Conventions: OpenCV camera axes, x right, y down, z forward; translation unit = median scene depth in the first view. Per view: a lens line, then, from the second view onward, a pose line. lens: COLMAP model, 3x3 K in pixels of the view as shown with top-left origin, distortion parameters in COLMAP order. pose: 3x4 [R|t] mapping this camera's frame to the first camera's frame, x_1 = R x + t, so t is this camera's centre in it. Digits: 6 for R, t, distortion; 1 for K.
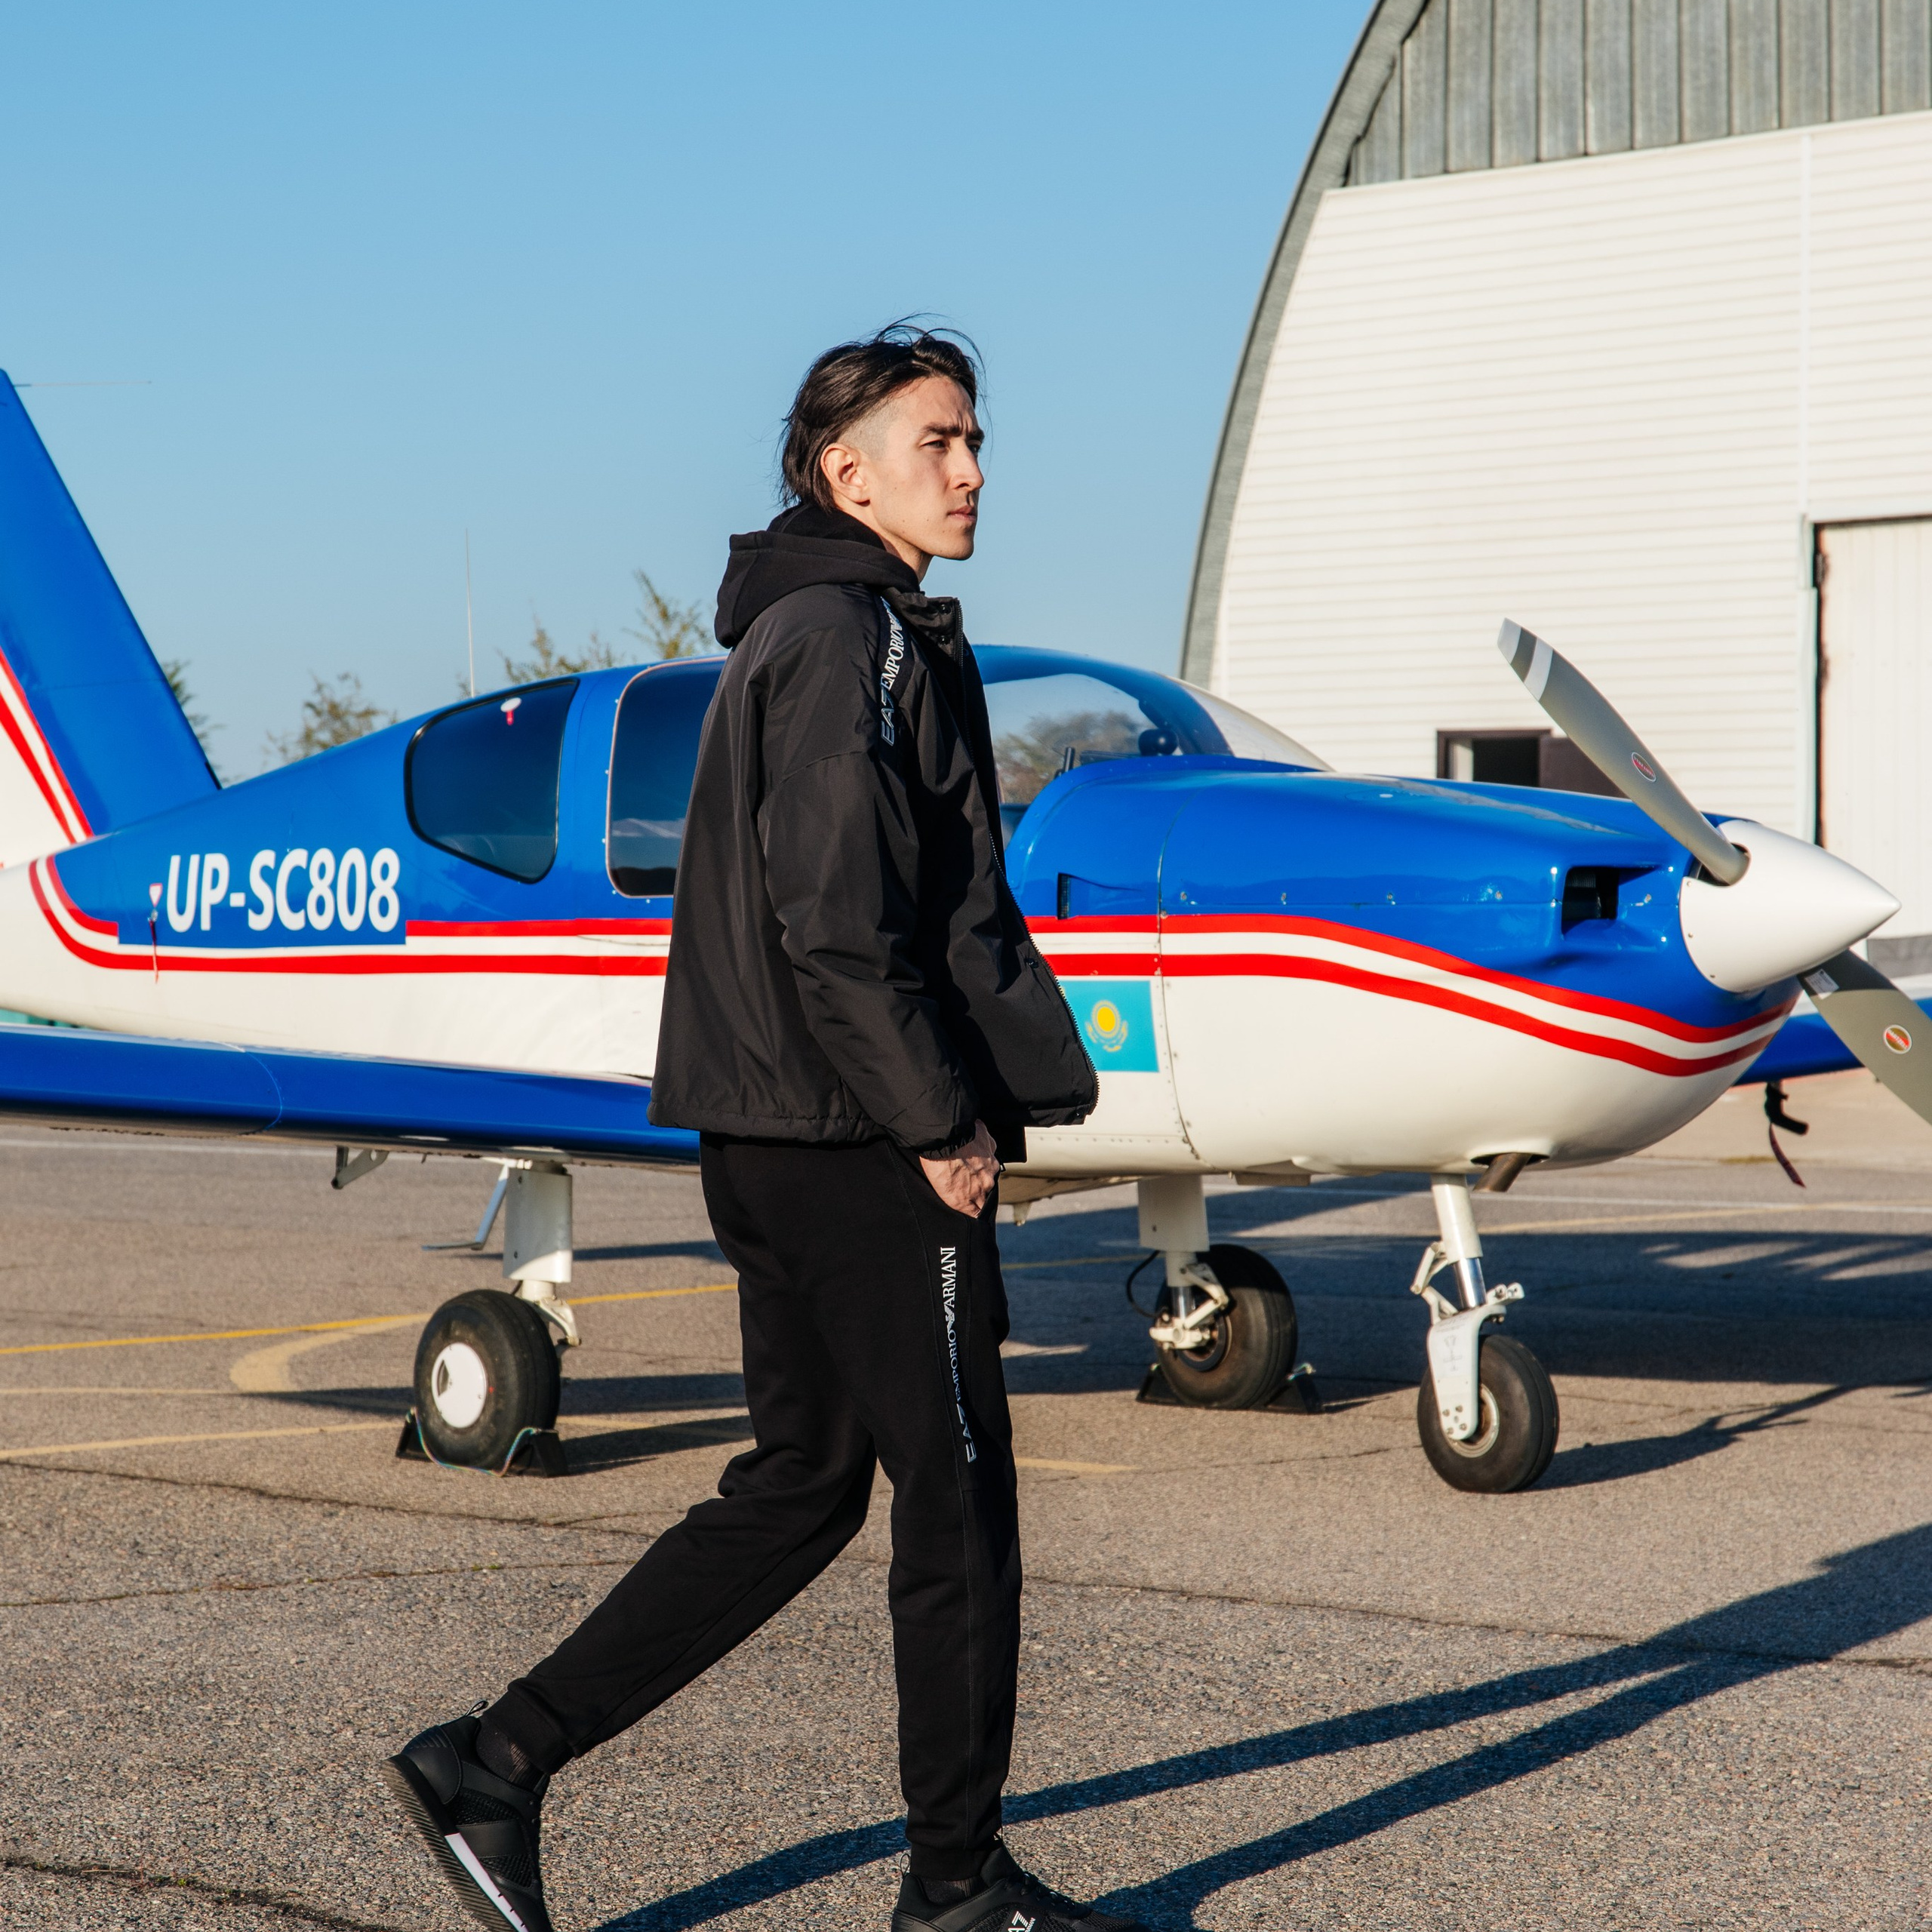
lens RADIAL K [[4528.8, 0, 966.0], [0, 4528.8, 966.0], [0, 0, 1]] dist [0.037421, -0.566398]
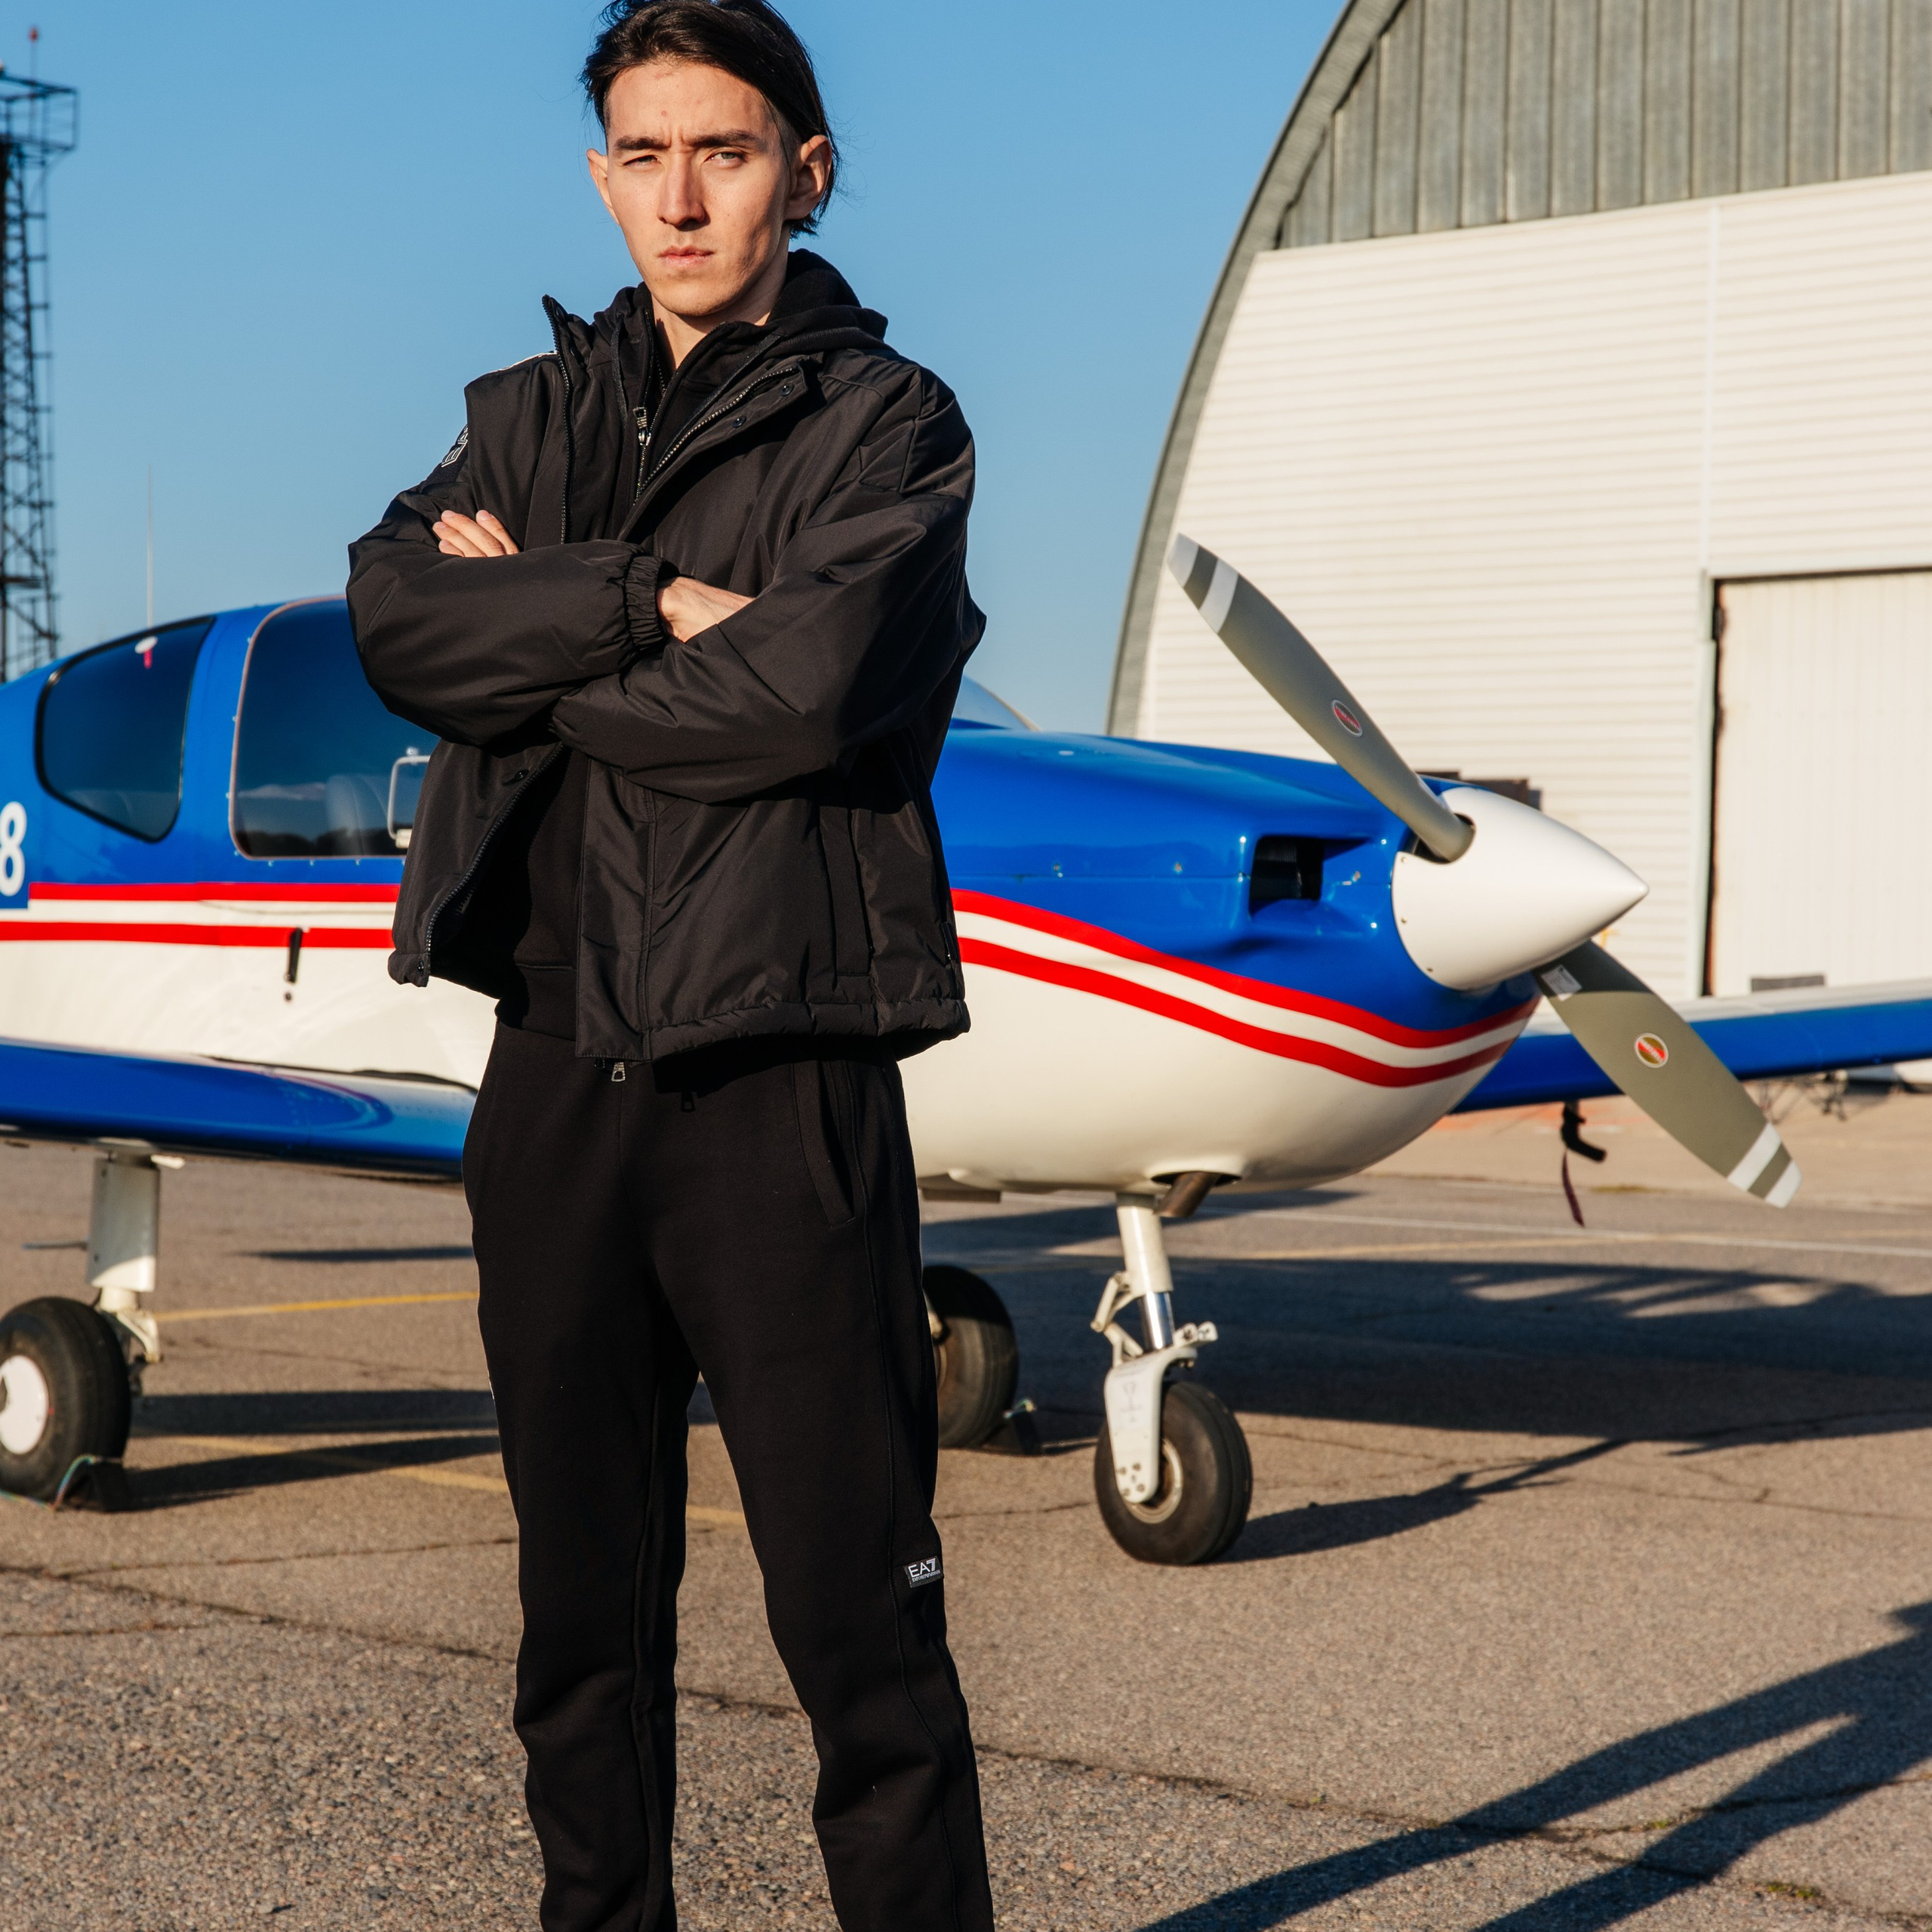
lens RADIAL K [[3968.6, 0, 966.0], [0, 3968.6, 966.0], [0, 0, 1]] dist [0.009271, -0.348798]
pose [[0.999579, 0.025400, -0.014014, 0.074304], [-0.025525, 0.999635, -0.008810, 0.008745], [0.013785, 0.009164, 0.999863, 0.214048]]
